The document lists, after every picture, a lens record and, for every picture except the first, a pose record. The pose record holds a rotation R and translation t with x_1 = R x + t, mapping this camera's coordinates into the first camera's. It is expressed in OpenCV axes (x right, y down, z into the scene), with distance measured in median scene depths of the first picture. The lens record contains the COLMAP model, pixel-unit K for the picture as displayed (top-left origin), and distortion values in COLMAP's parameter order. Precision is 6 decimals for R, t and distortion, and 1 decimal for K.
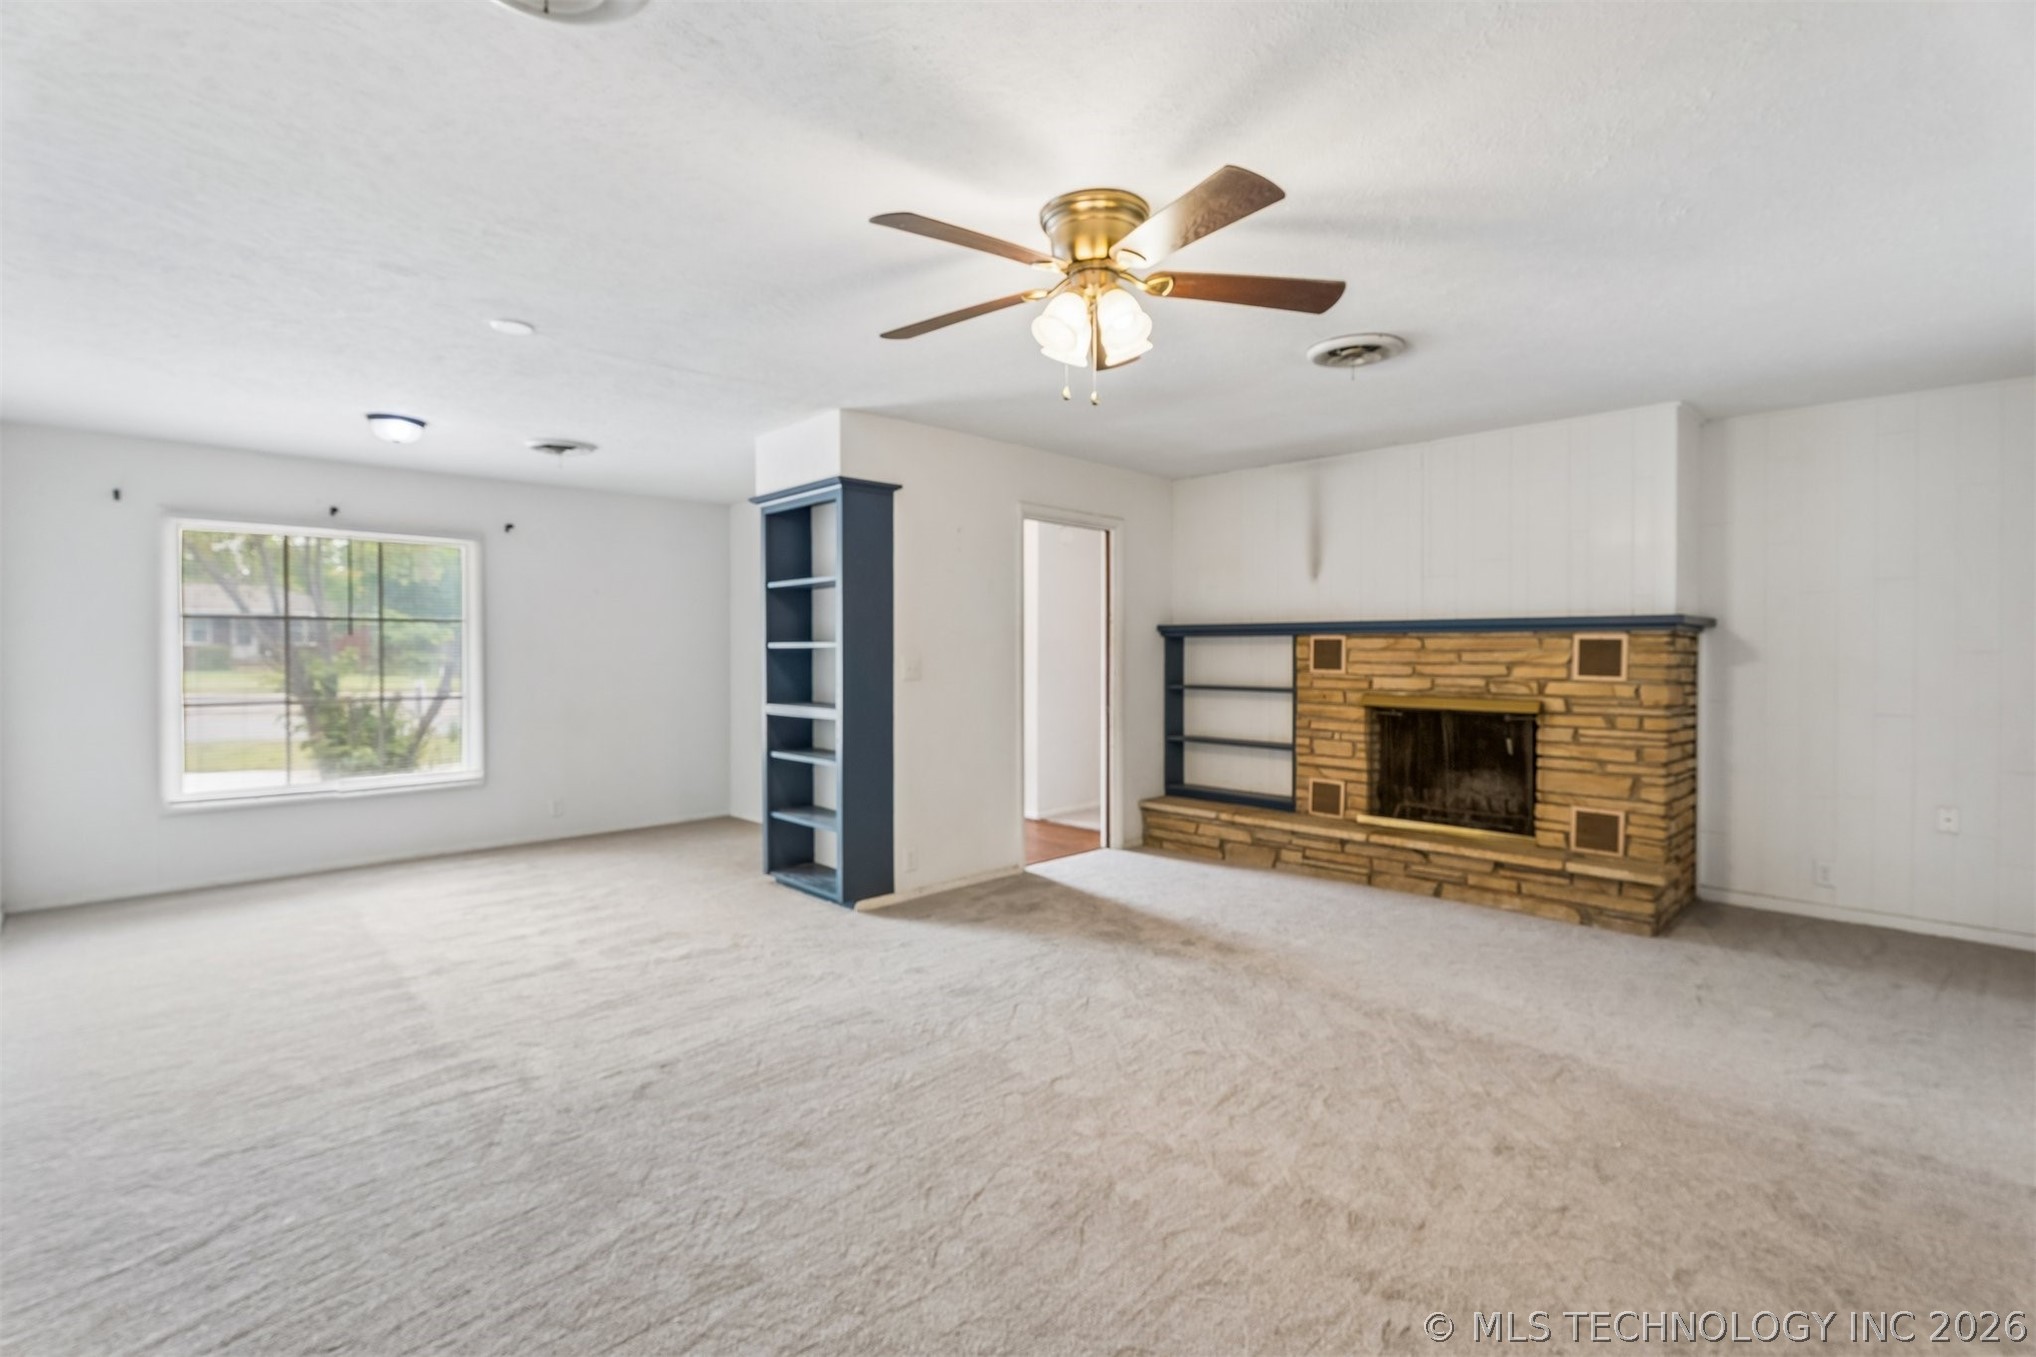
lens RADIAL K [[927.3, 0, 1019.8], [0, 927.3, 673.0], [0, 0, 1]] dist [-0.003439, -0.000904]
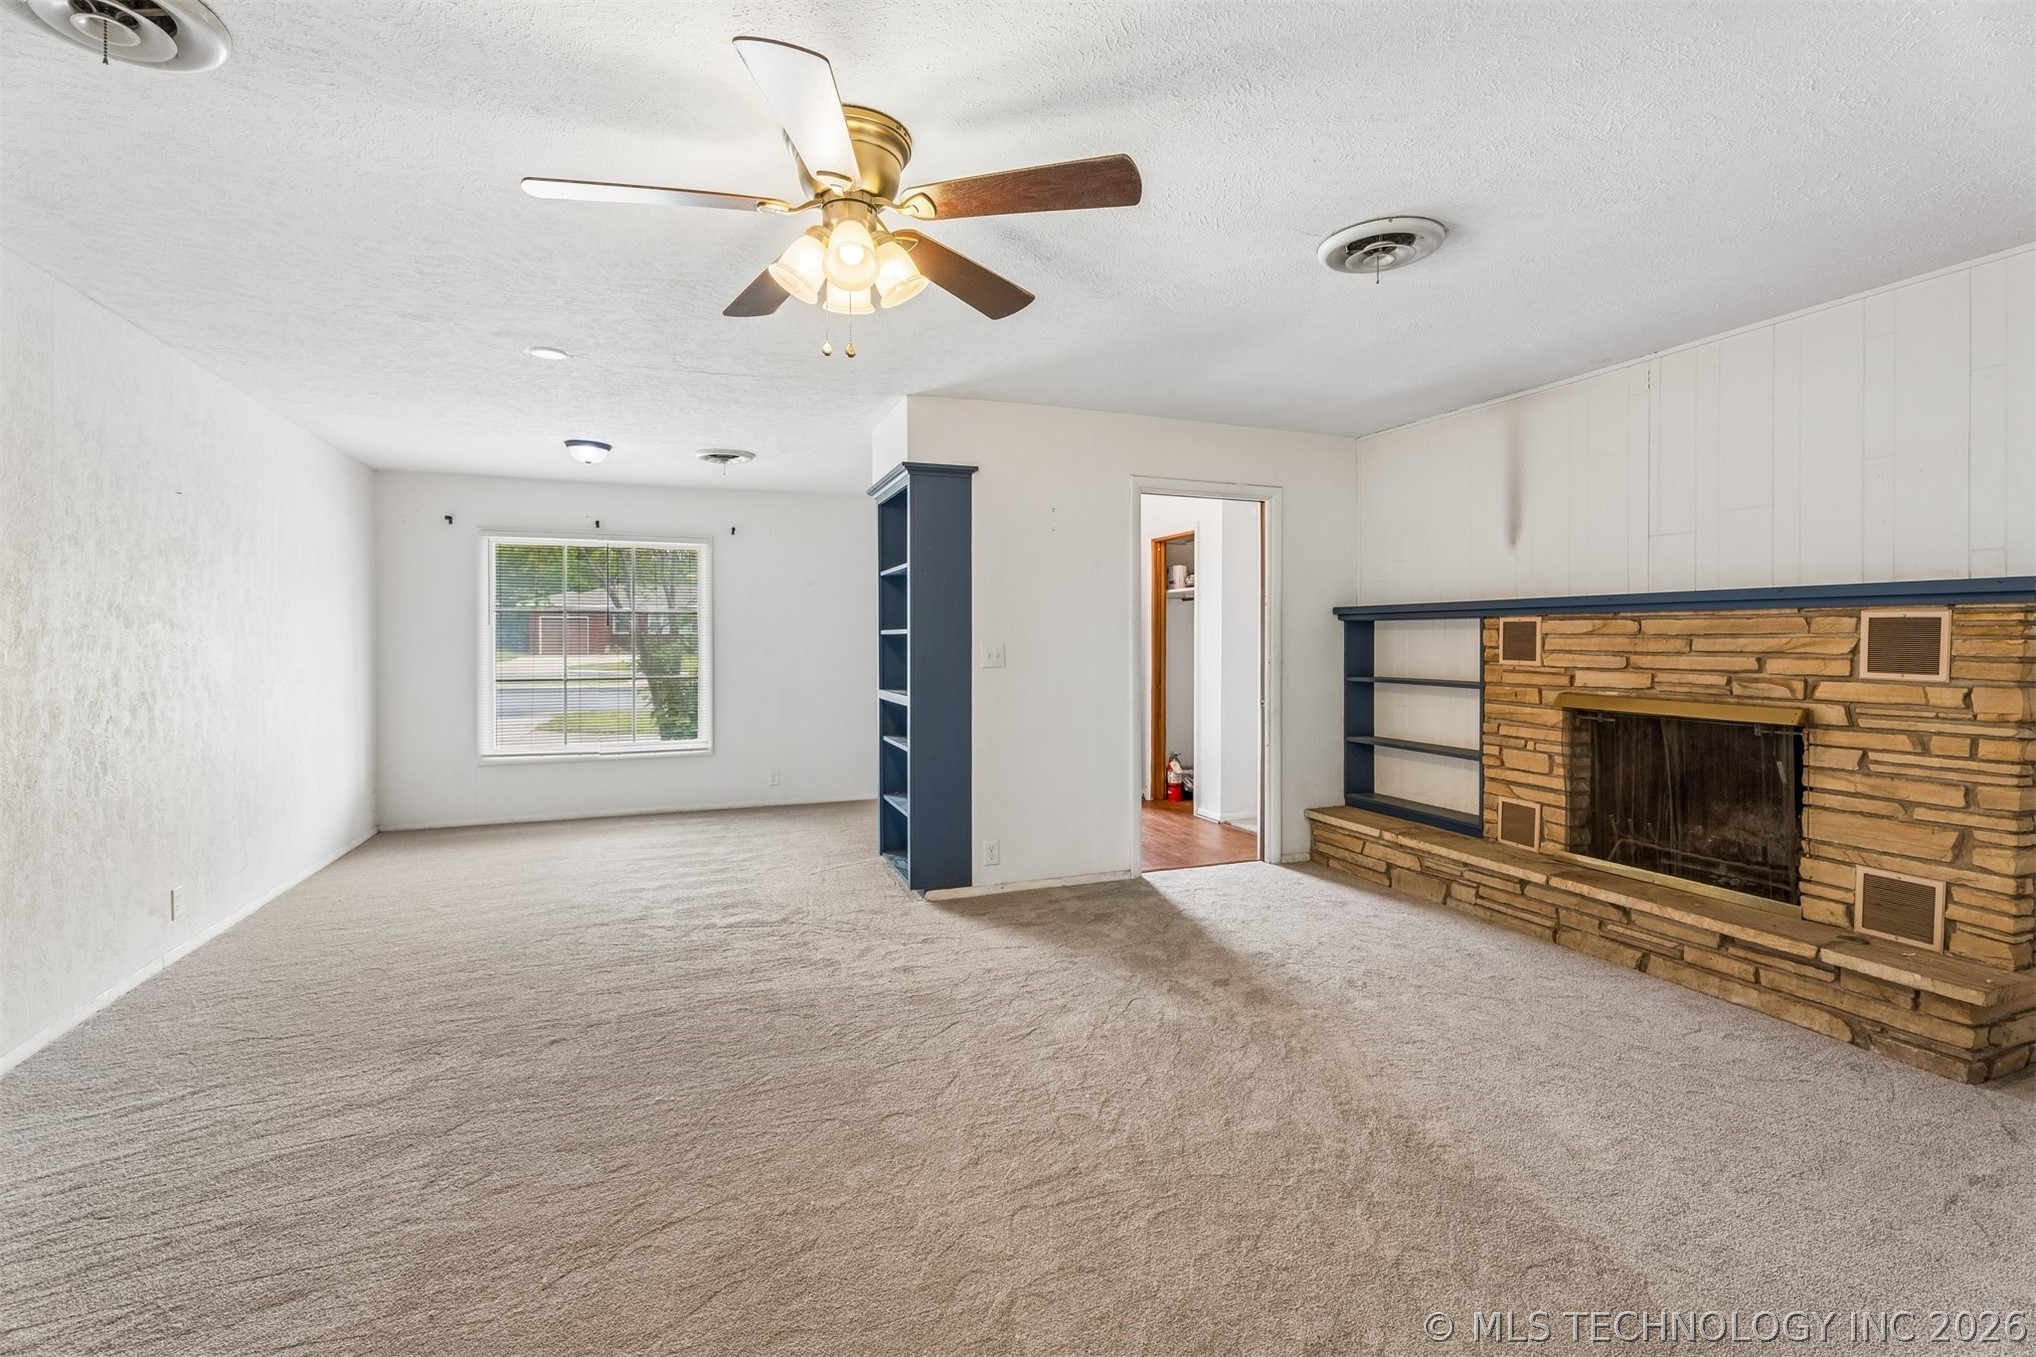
lens RADIAL K [[915.0, 0, 1017.2], [0, 915.0, 654.3], [0, 0, 1]] dist [0.001253, -0.000578]
pose [[0.915169, 0.005790, -0.403030, 0.309897], [-0.008279, 0.999956, -0.004435, -0.002193], [0.402986, 0.007396, 0.915176, 0.144468]]
